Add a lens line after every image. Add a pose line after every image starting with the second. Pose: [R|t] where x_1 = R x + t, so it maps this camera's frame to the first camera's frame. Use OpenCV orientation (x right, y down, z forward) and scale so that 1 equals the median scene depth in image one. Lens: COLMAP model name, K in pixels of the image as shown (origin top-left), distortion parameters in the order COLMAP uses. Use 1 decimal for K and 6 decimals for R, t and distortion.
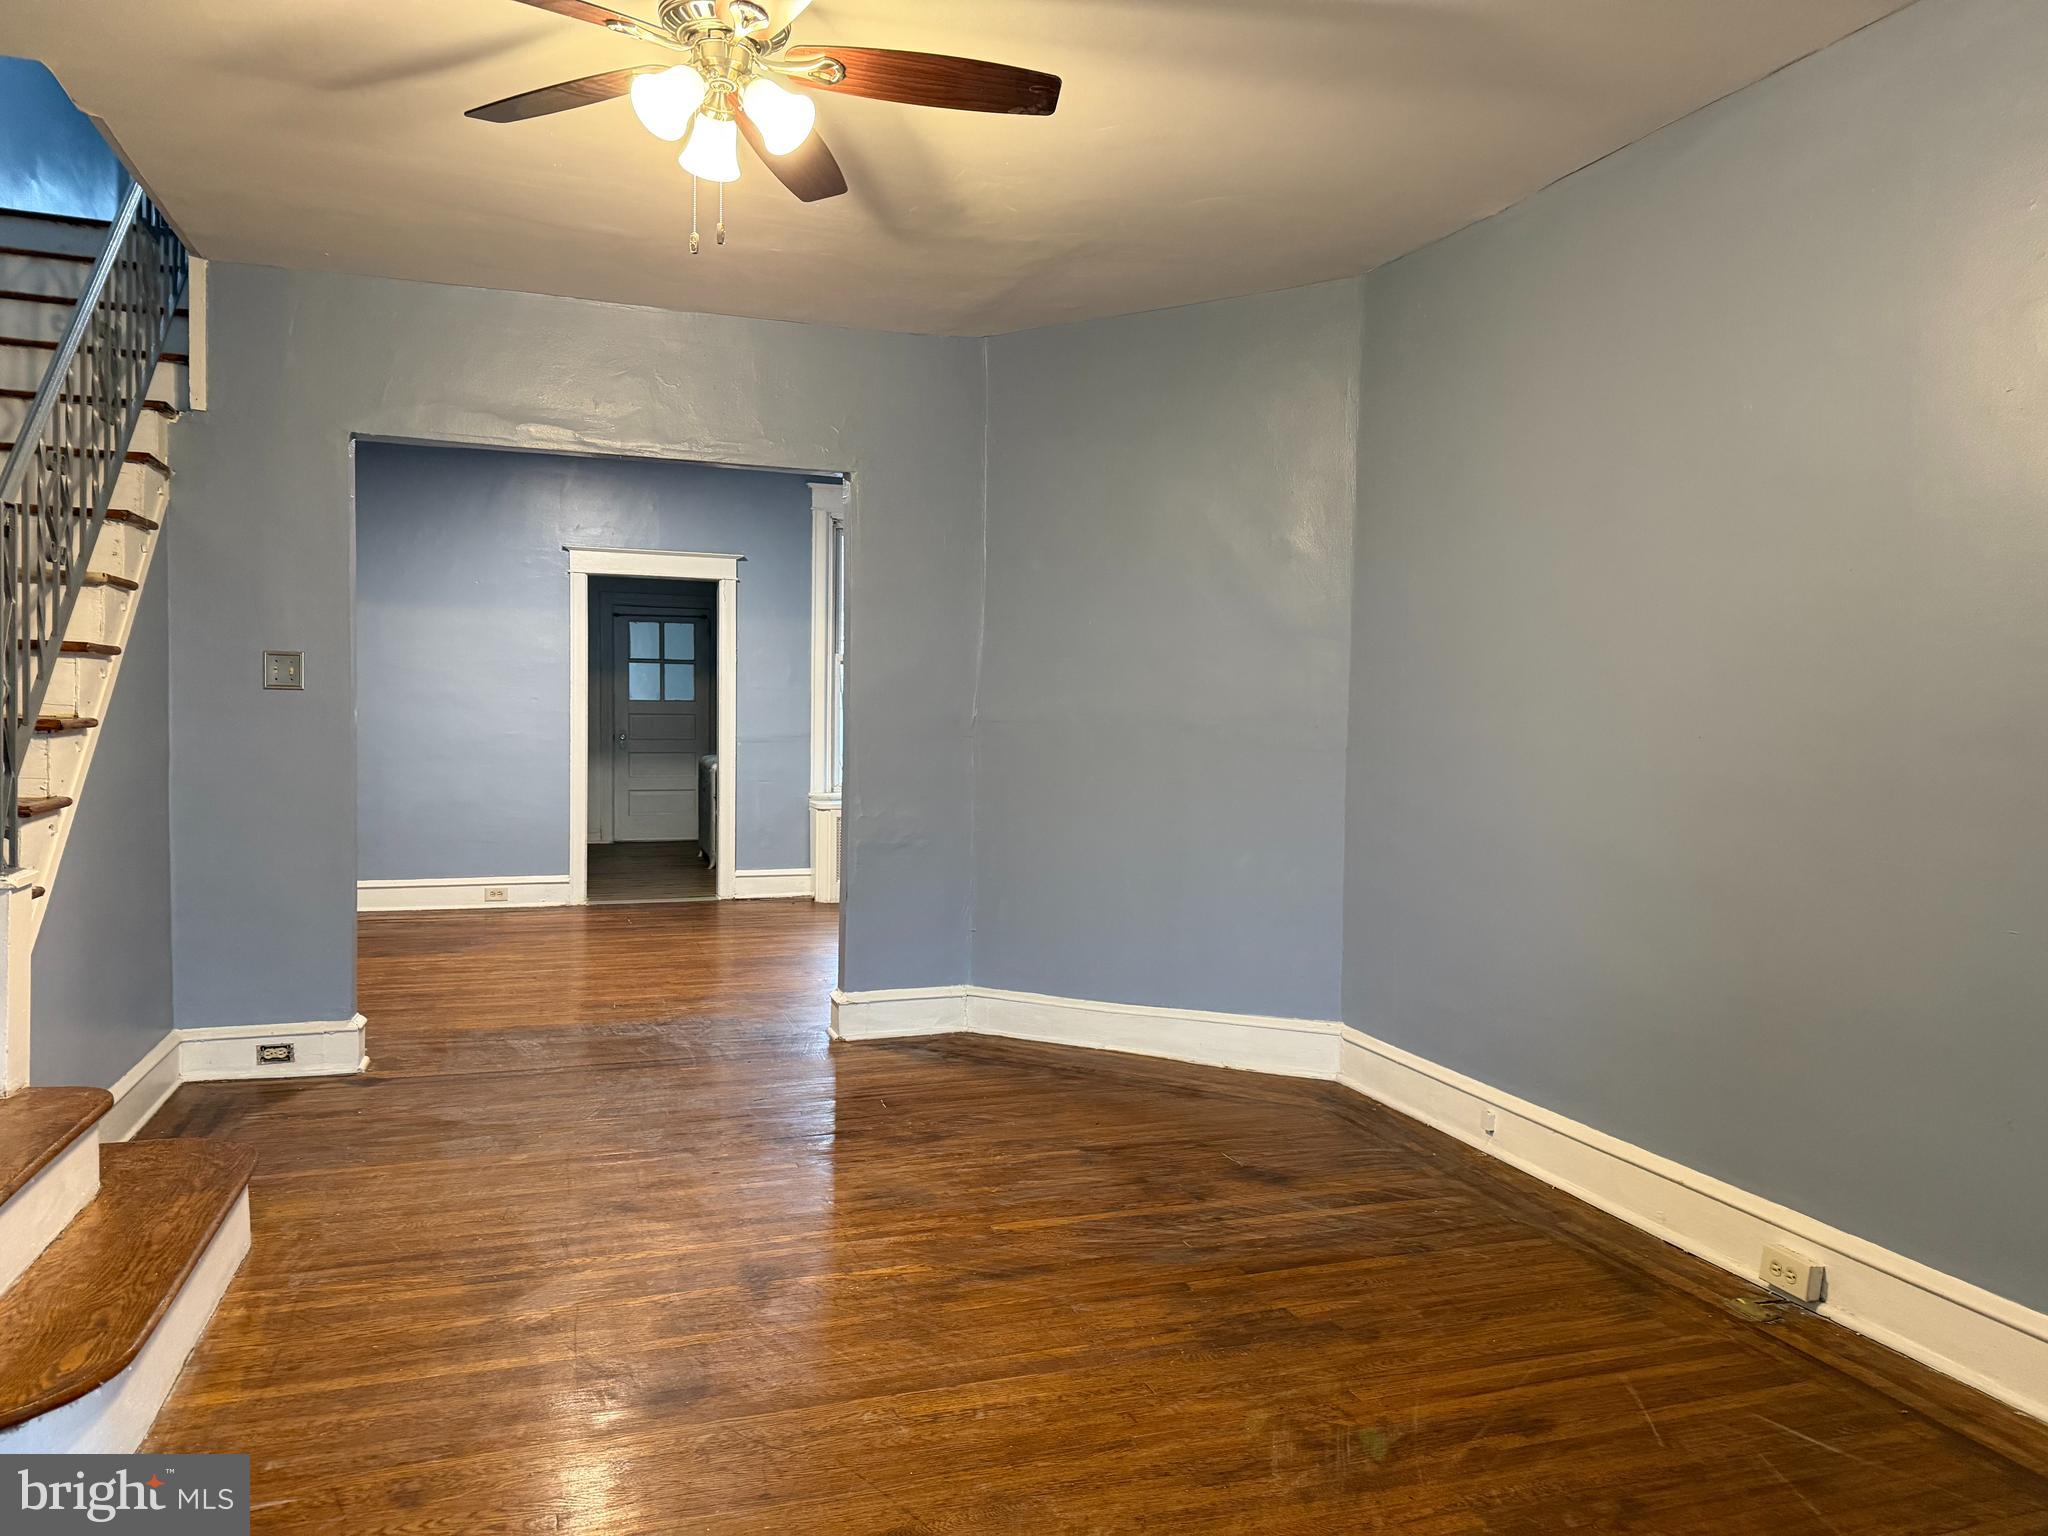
lens RADIAL K [[1445.3, 0, 1010.2], [0, 1445.3, 772.2], [0, 0, 1]] dist [0.150237, -0.205961]
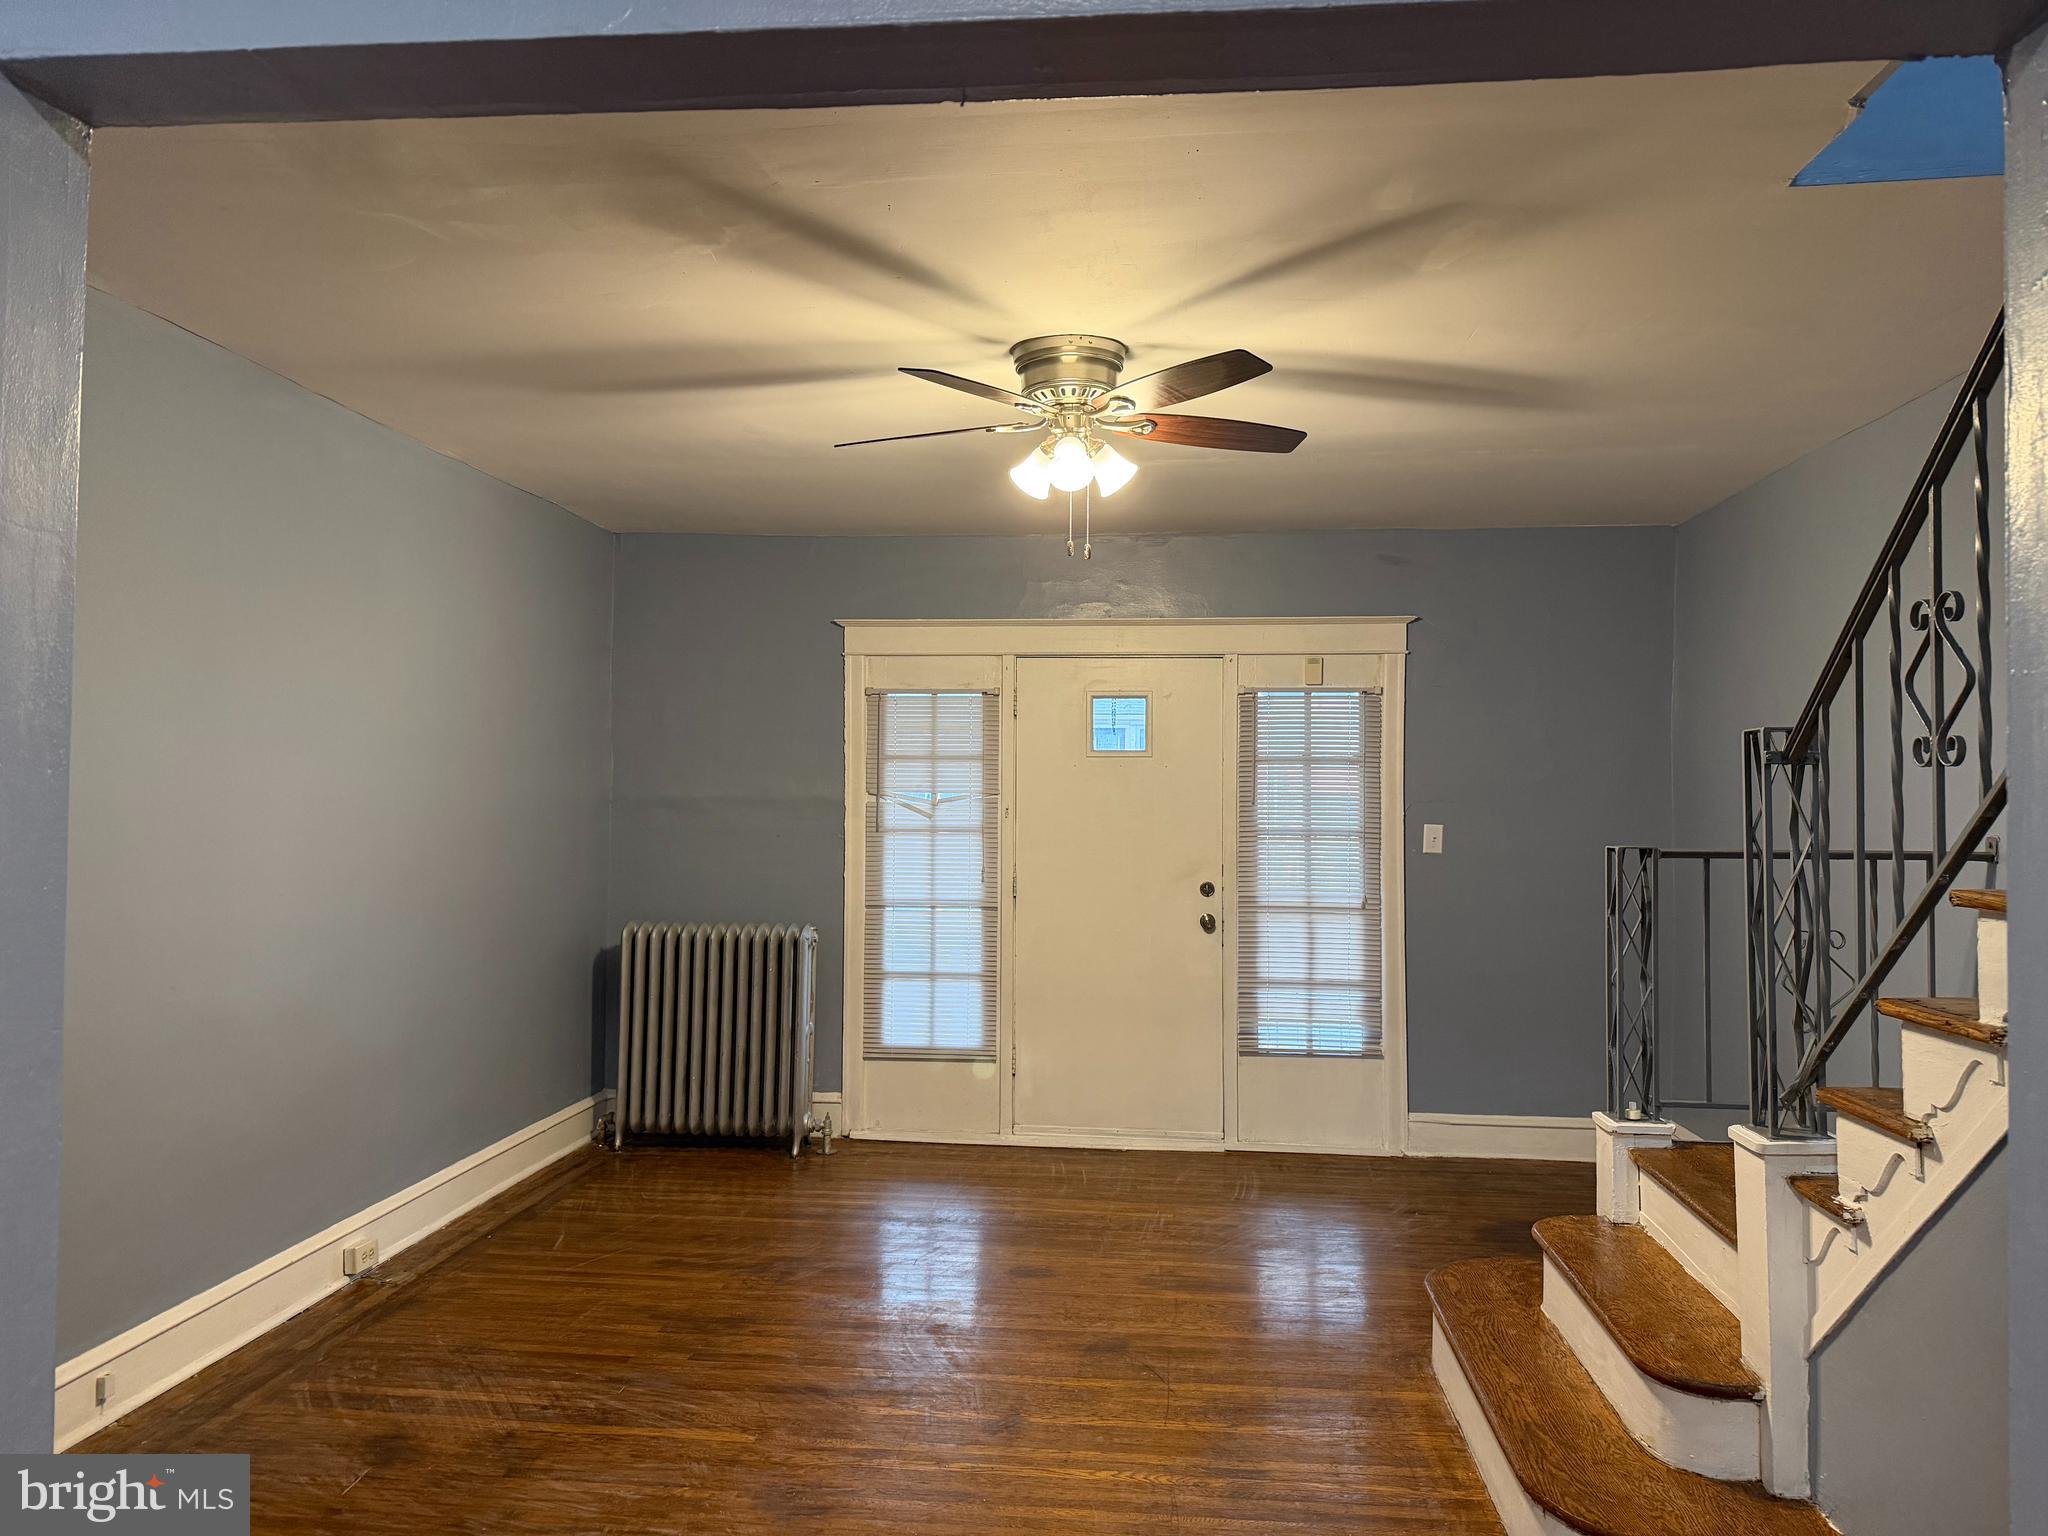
lens RADIAL K [[1445.3, 0, 1010.2], [0, 1445.3, 772.2], [0, 0, 1]] dist [0.150237, -0.205961]
pose [[-0.914950, -0.017156, 0.403203, -0.519045], [-0.005282, 0.999519, 0.030543, -0.150747], [-0.403533, 0.025816, -0.914601, 1.700112]]
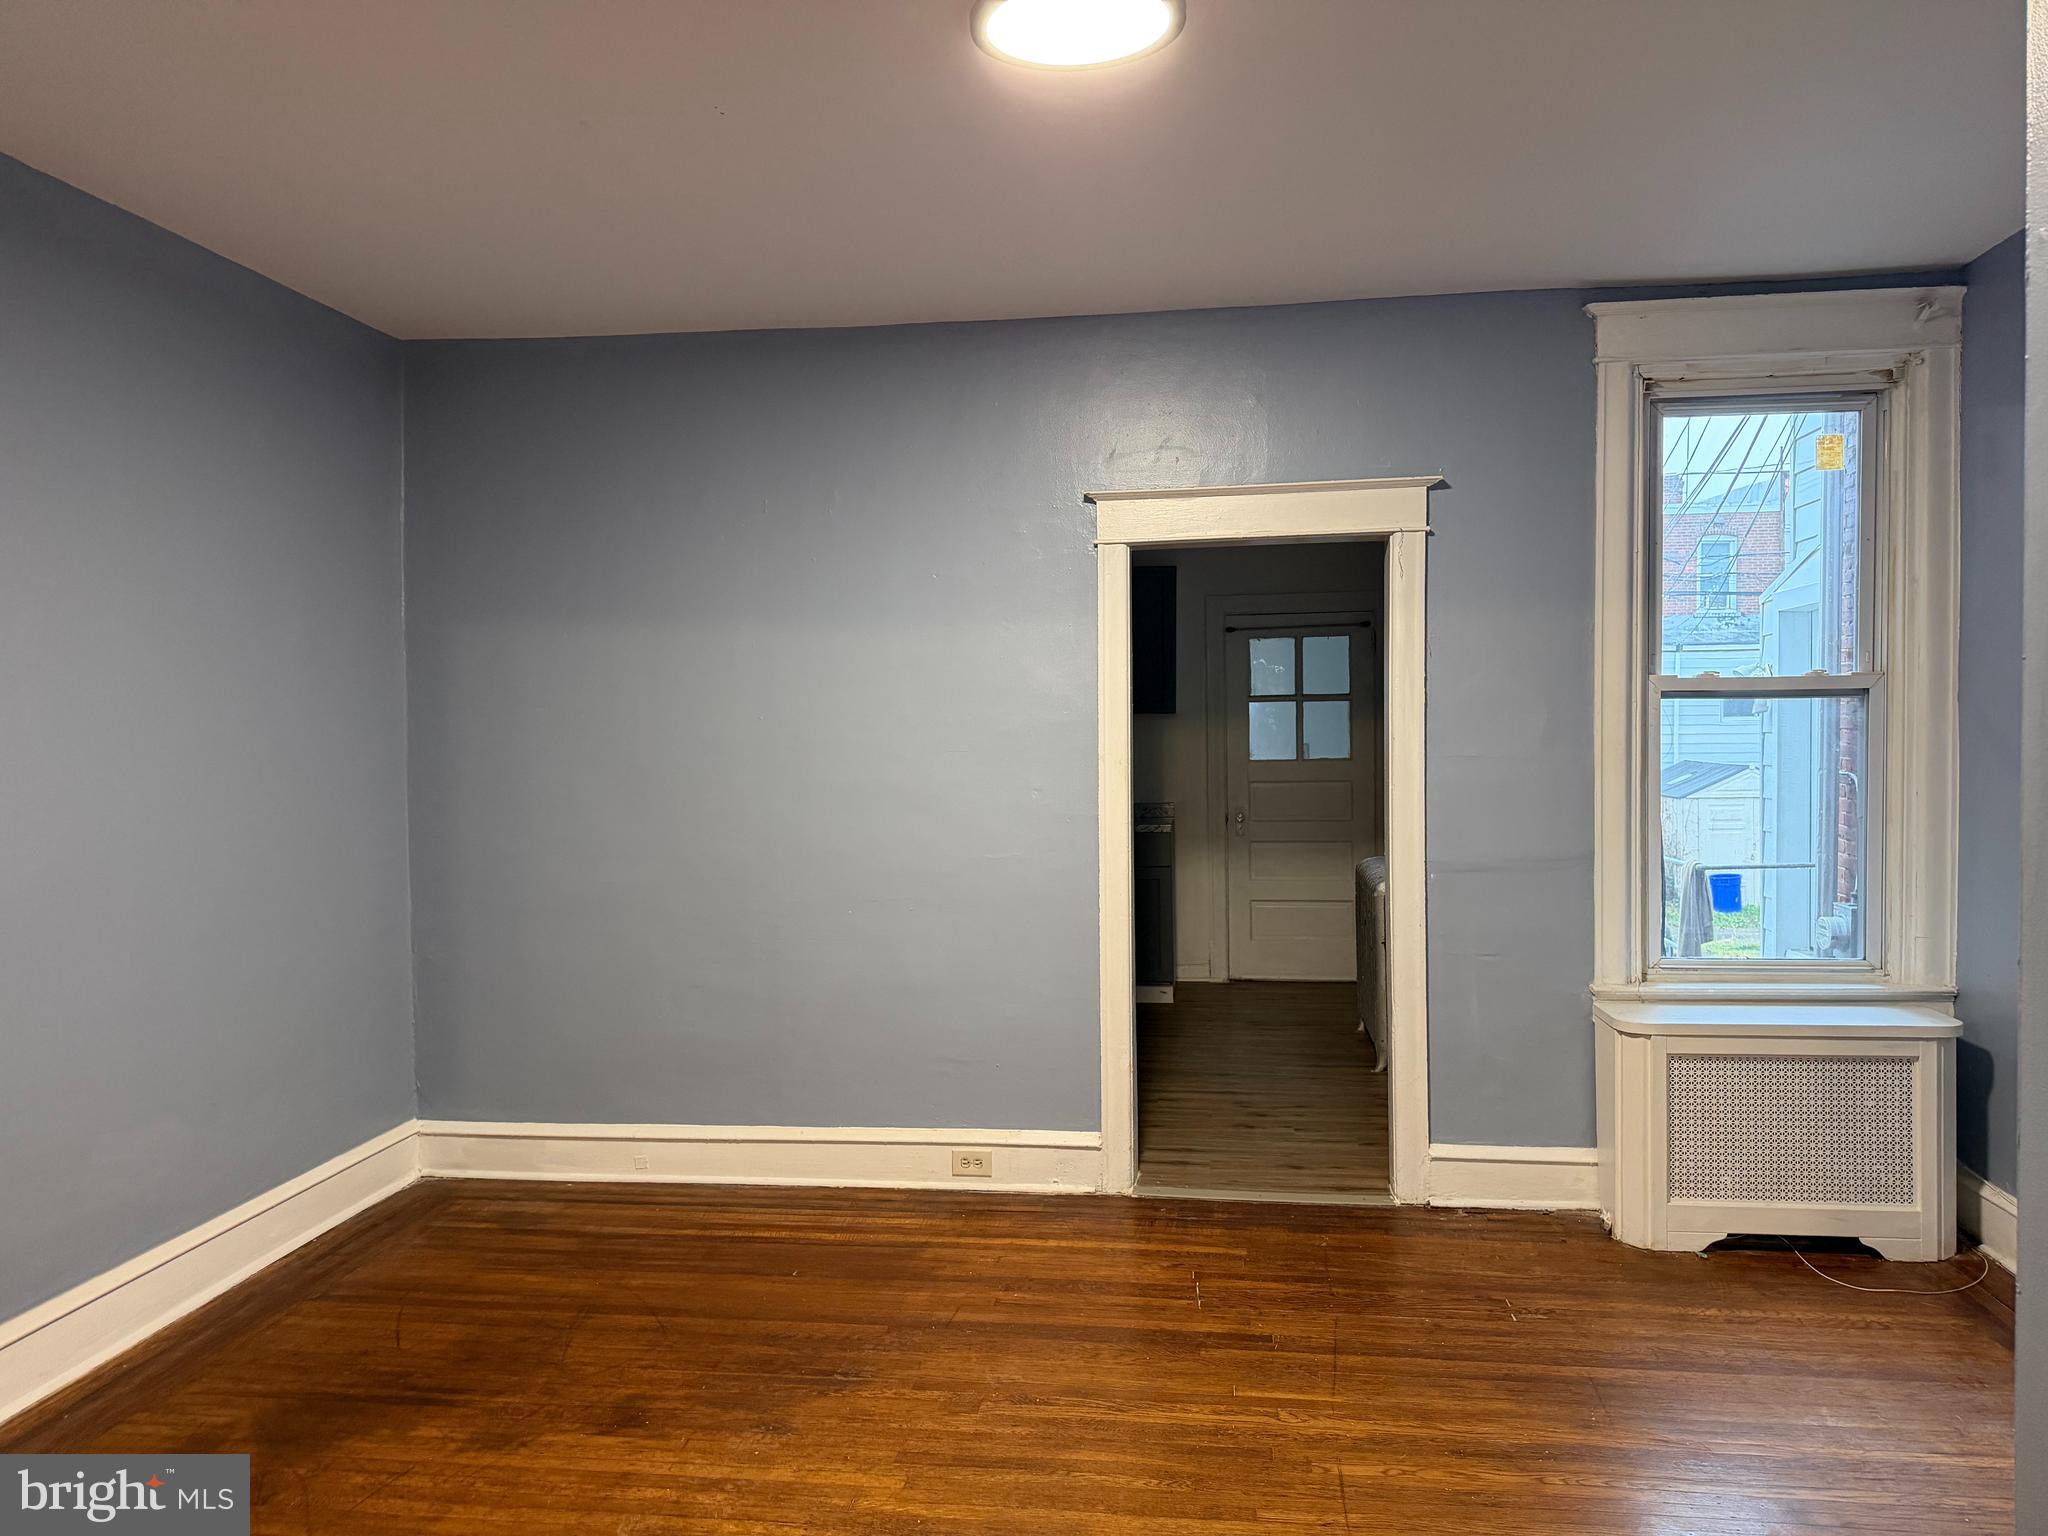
lens RADIAL K [[1445.3, 0, 1010.2], [0, 1445.3, 772.2], [0, 0, 1]] dist [0.150237, -0.205961]
pose [[0.898772, -0.010908, -0.438280, -0.244953], [0.004117, 0.999856, -0.016442, -0.111250], [0.438396, 0.012973, 0.898688, 1.237238]]
